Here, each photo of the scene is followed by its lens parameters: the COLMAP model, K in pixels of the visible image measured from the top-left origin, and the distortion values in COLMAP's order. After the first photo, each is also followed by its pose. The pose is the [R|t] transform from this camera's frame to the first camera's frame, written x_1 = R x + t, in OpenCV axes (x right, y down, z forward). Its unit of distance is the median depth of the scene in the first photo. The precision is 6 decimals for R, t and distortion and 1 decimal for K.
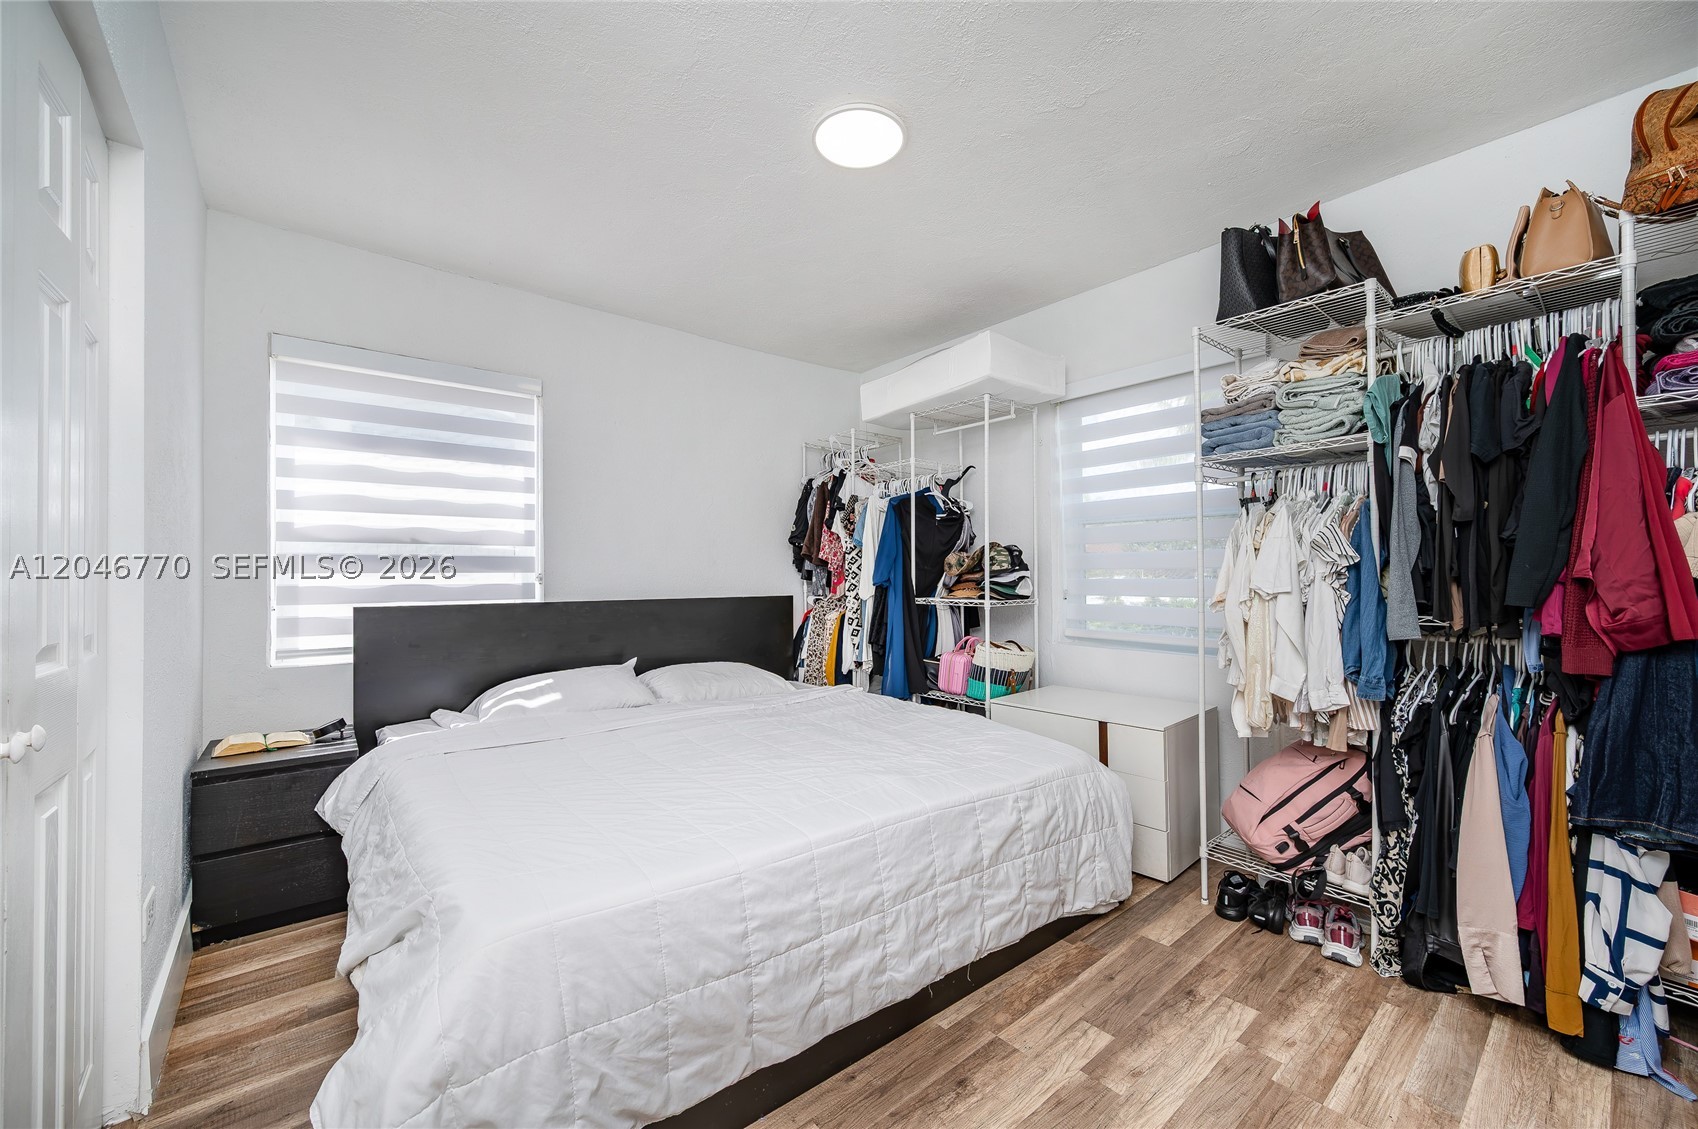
lens RADIAL K [[667.4, 0, 849.0], [0, 667.4, 564.5], [0, 0, 1]] dist [0.000168, 0.001026]
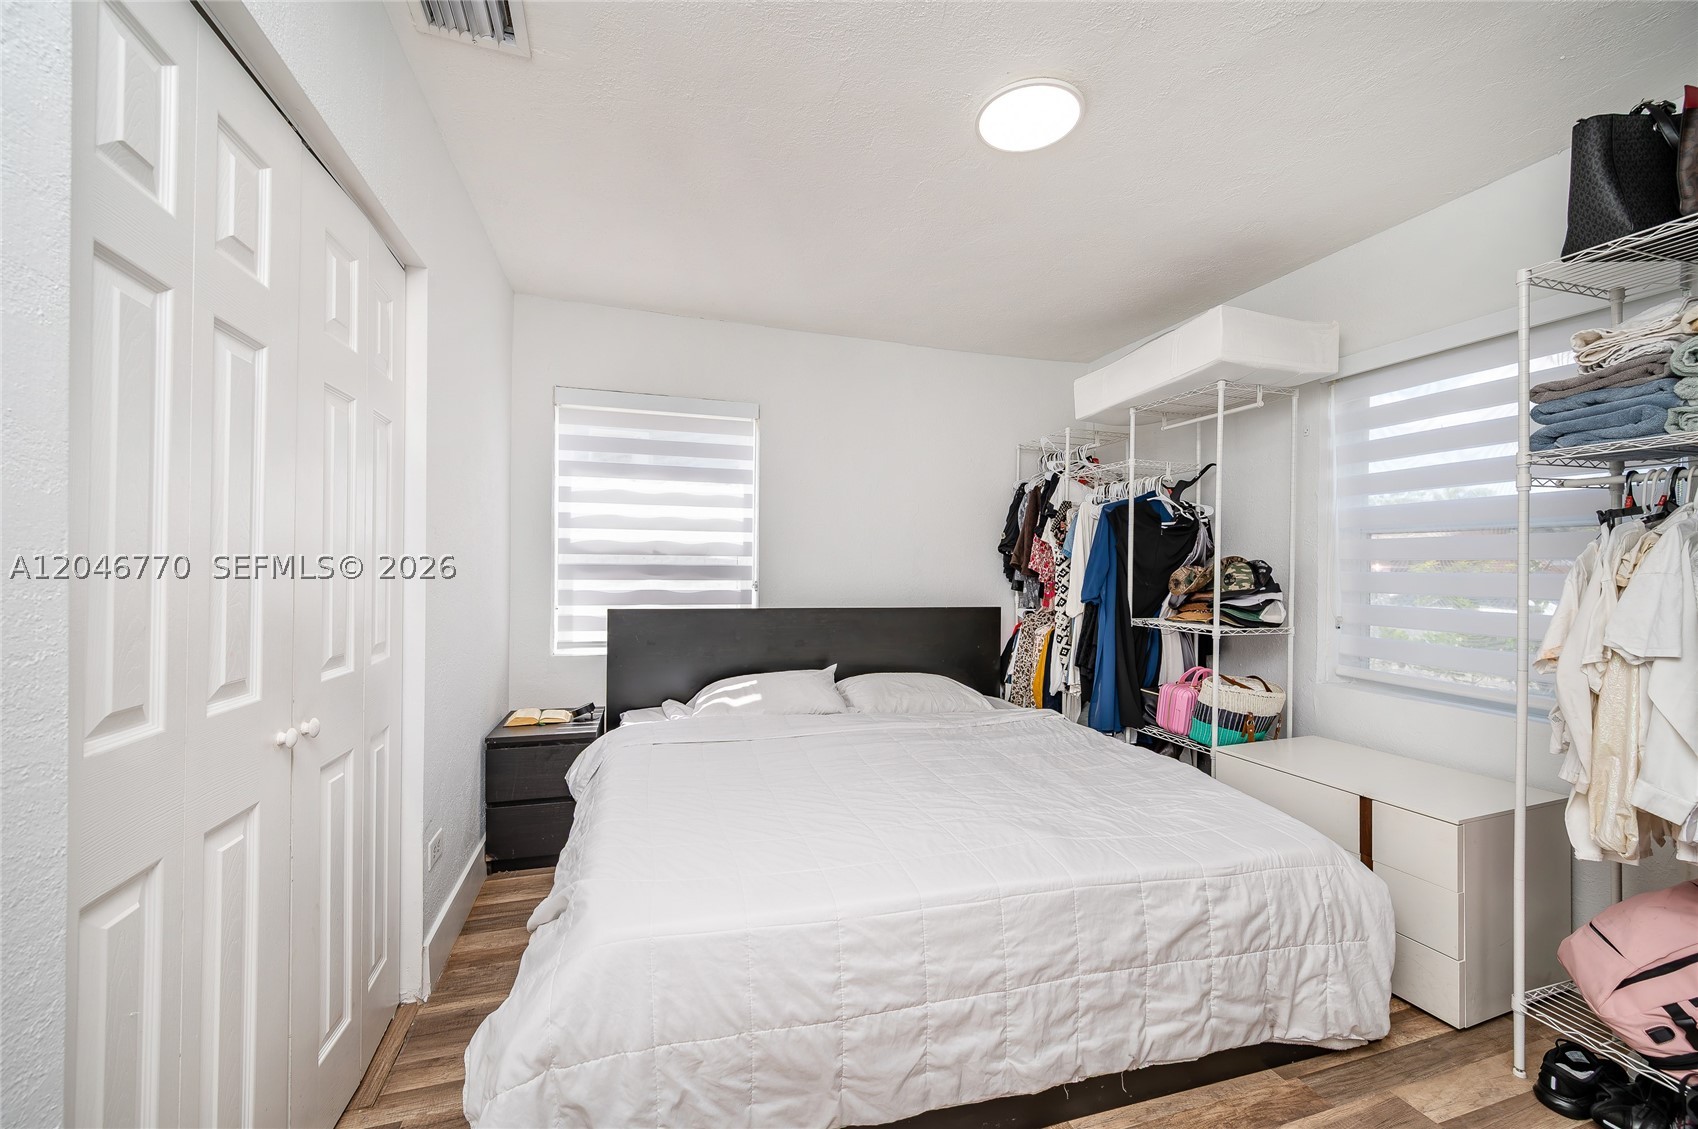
lens RADIAL K [[667.4, 0, 849.0], [0, 667.4, 564.5], [0, 0, 1]] dist [0.000168, 0.001026]
pose [[0.924020, 0.015445, -0.382032, 0.134291], [-0.010257, 0.999825, 0.015614, -0.045868], [0.382207, -0.010509, 0.924017, 0.066028]]
